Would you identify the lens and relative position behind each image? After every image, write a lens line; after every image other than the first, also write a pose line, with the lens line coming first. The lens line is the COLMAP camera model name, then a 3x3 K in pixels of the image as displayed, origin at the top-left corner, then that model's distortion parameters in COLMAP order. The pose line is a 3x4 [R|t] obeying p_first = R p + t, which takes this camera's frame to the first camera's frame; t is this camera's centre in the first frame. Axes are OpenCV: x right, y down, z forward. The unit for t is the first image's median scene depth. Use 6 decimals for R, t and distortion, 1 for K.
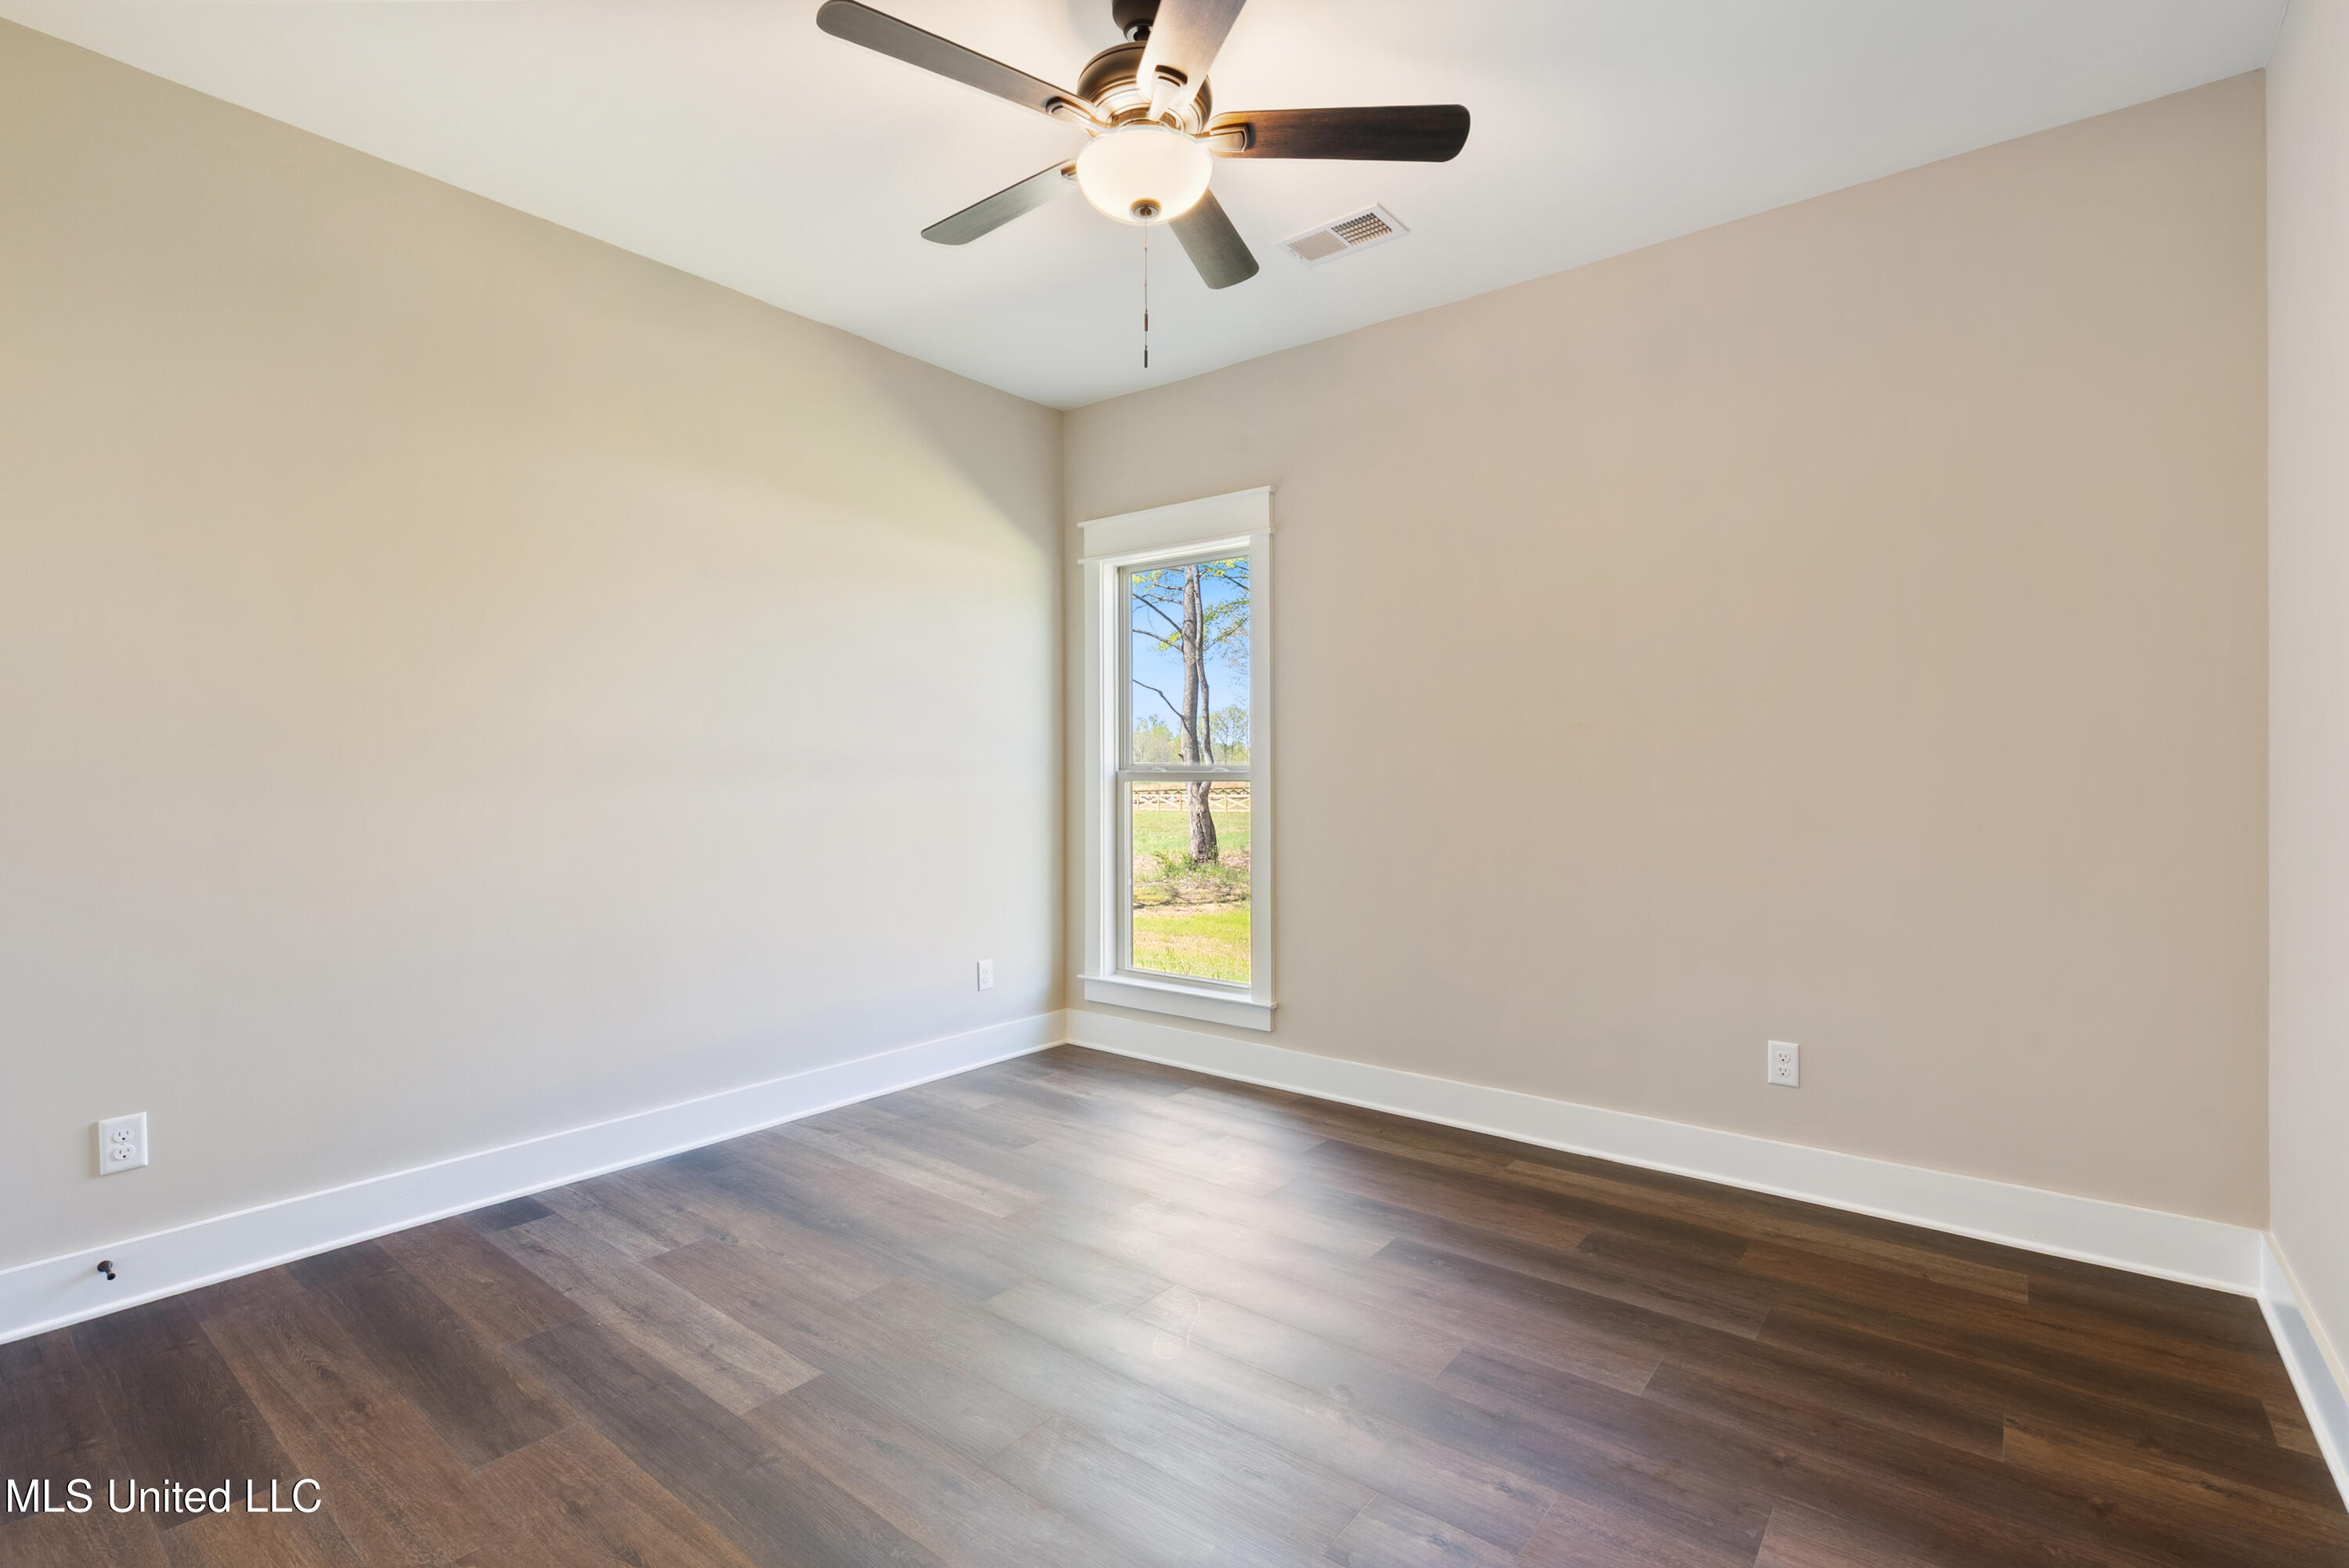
lens RADIAL K [[1072.2, 0, 1166.4], [0, 1072.2, 773.9], [0, 0, 1]] dist [-0.000085, 0.000187]
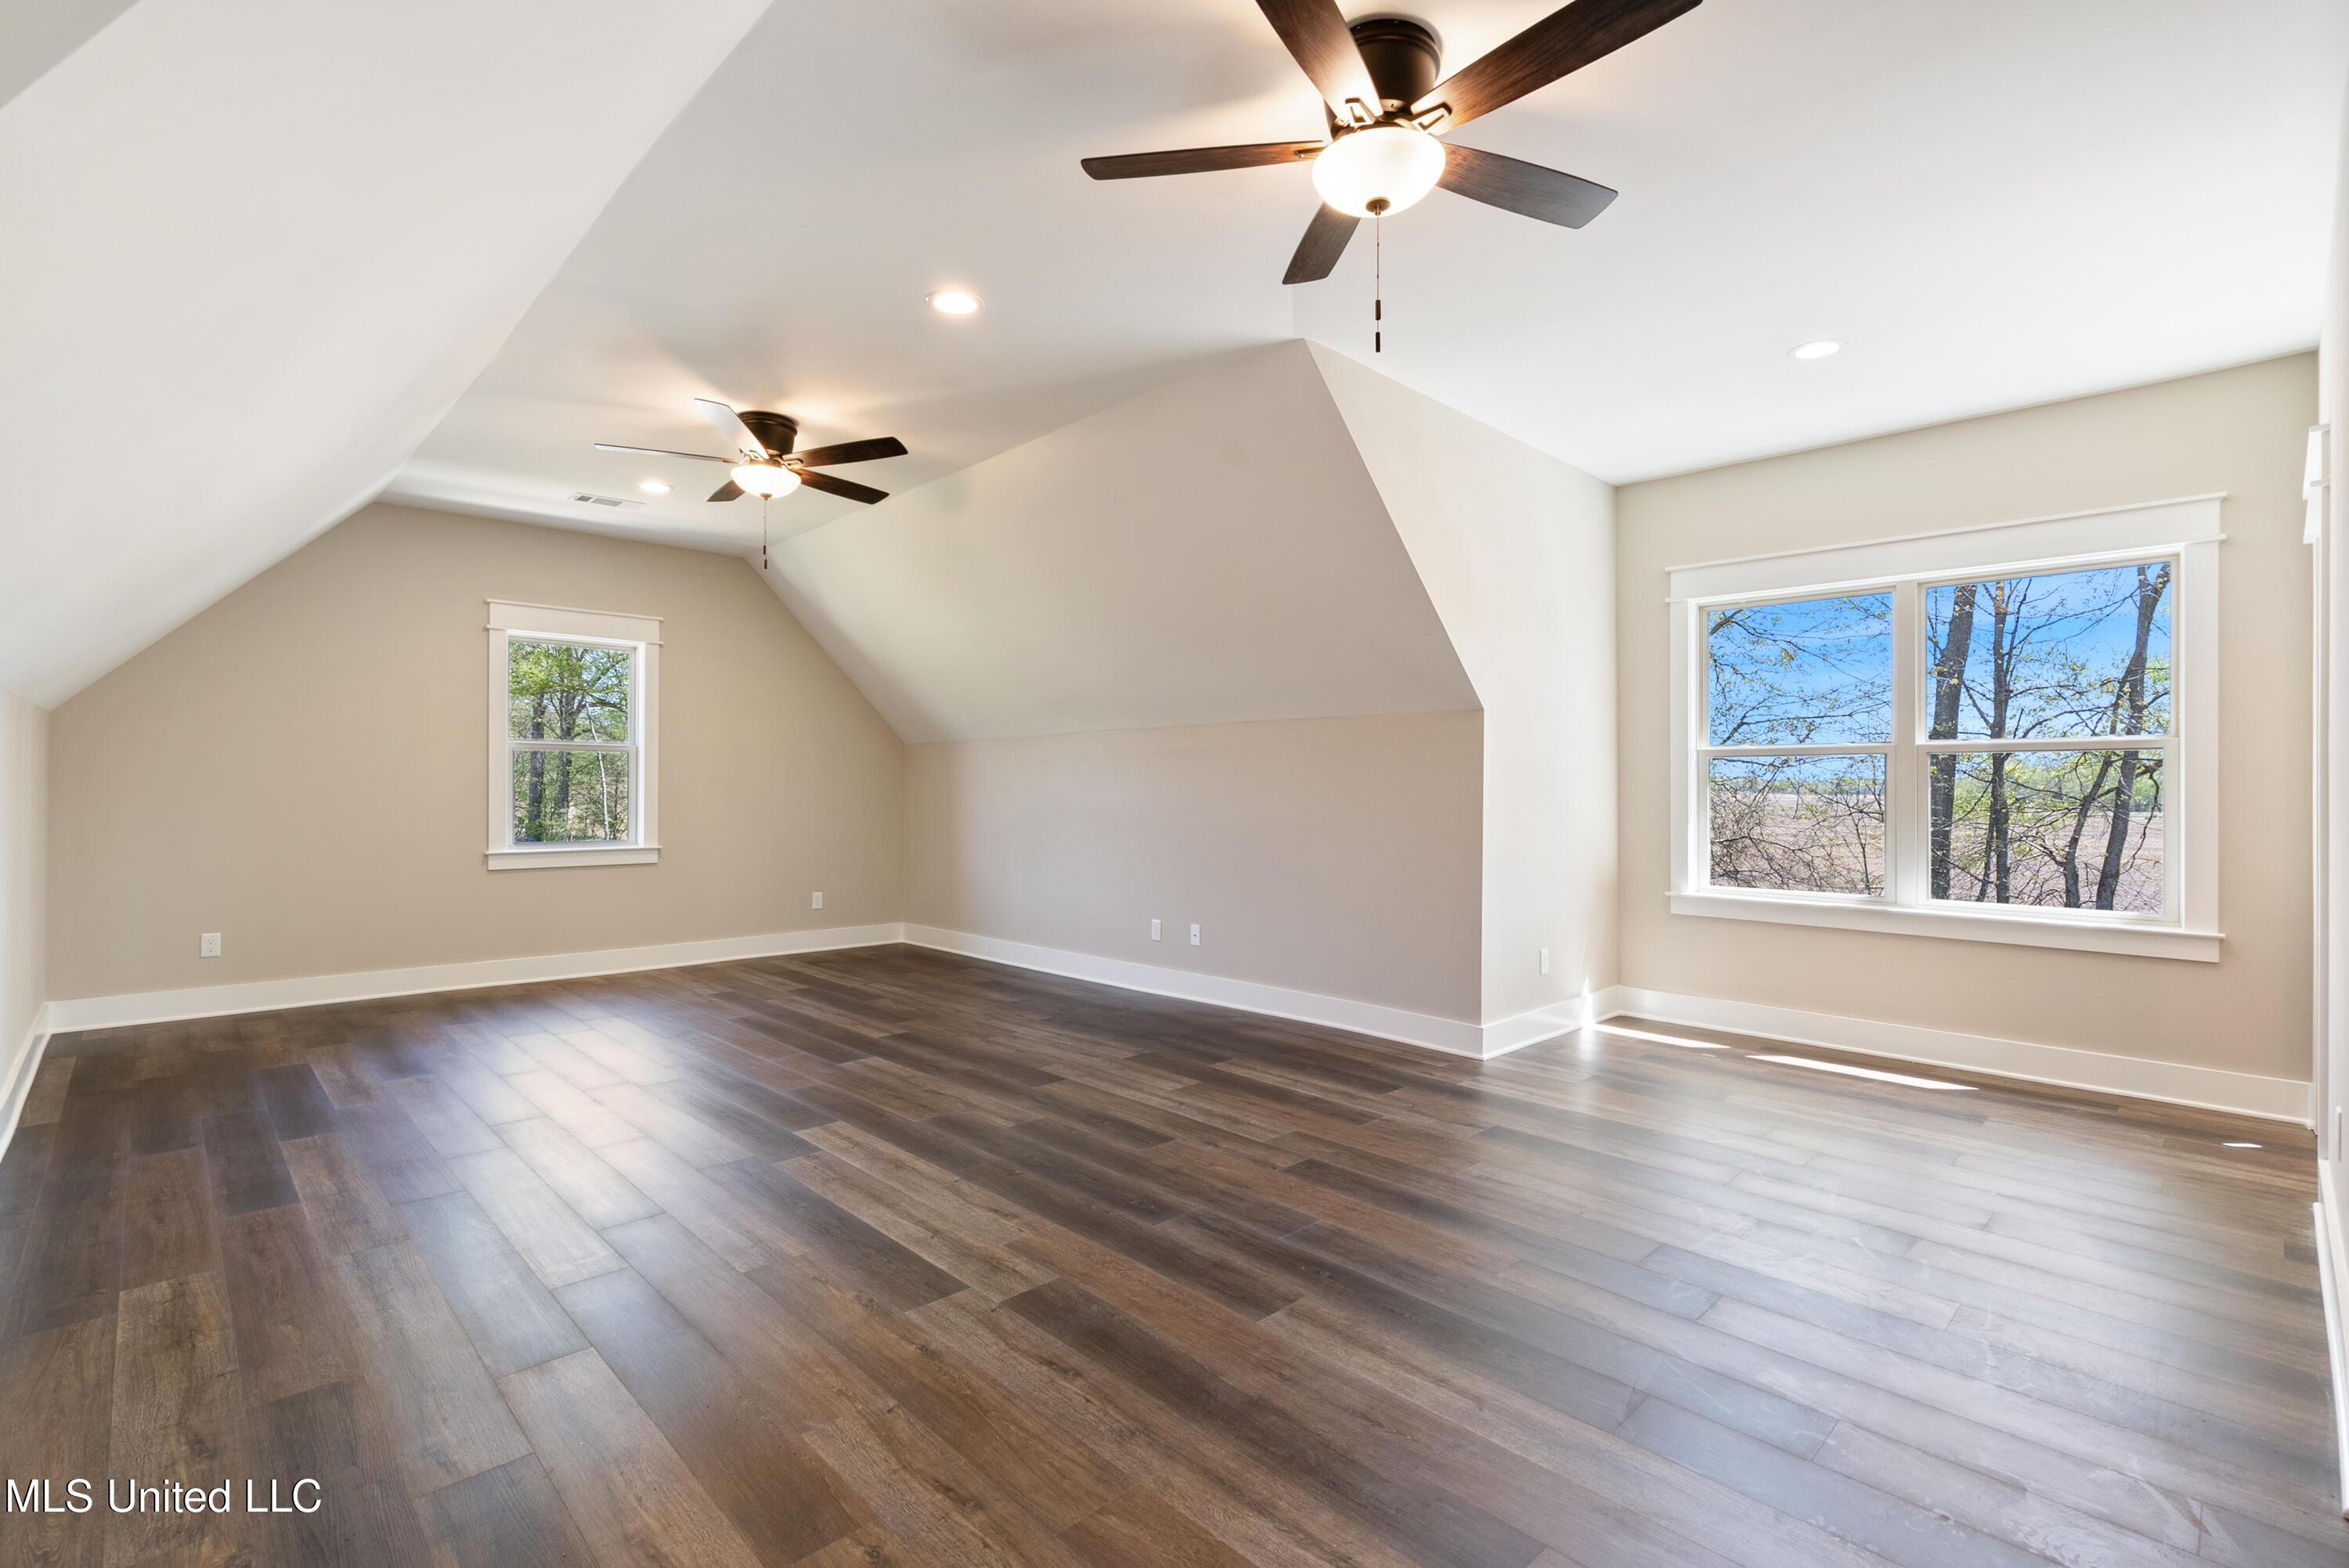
lens RADIAL K [[1072.2, 0, 1170.7], [0, 1072.2, 783.2], [0, 0, 1]] dist [-0.000085, 0.000187]
pose [[-0.994530, 0.006944, 0.104216, -0.950498], [0.007700, 0.999947, 0.006853, -0.027084], [-0.104163, 0.007618, -0.994531, 2.263545]]
